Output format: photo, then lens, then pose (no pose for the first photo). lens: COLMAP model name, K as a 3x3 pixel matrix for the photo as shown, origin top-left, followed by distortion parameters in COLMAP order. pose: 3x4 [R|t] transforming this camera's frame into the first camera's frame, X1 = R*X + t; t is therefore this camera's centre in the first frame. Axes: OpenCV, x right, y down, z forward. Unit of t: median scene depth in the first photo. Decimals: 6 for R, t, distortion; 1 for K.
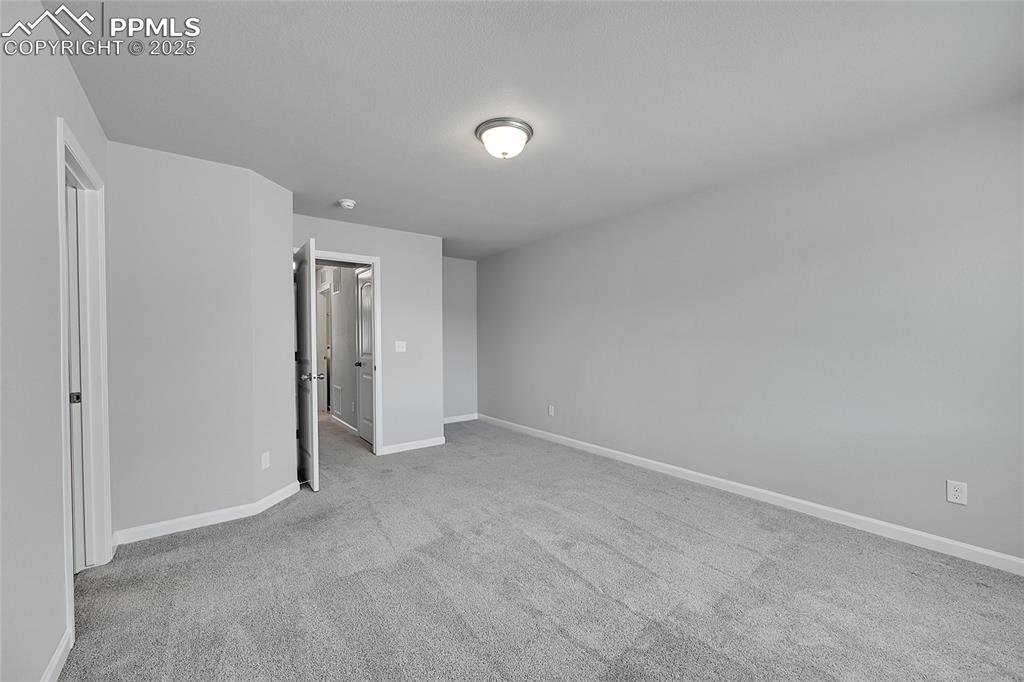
lens RADIAL K [[402.9, 0, 514.5], [0, 402.9, 342.1], [0, 0, 1]] dist [0.008829, 0.000288]
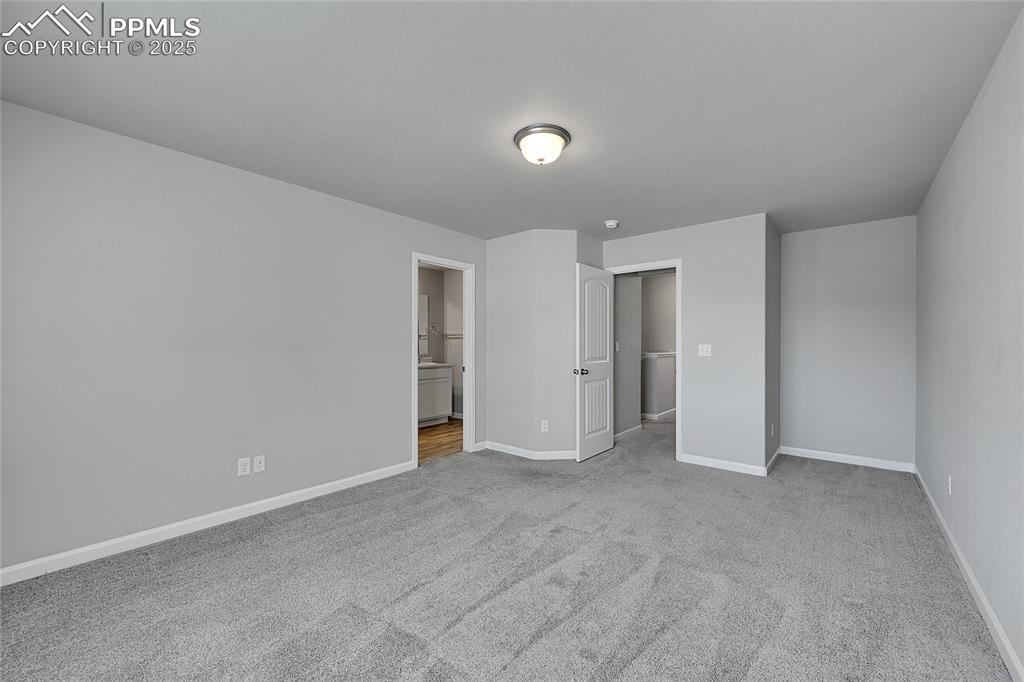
lens RADIAL K [[402.9, 0, 518.1], [0, 402.9, 342.3], [0, 0, 1]] dist [0.008829, 0.000288]
pose [[0.232036, 0.005276, -0.972693, 0.756179], [-0.006741, 0.999970, 0.003815, -0.011643], [0.972684, 0.005672, 0.232065, 0.566083]]
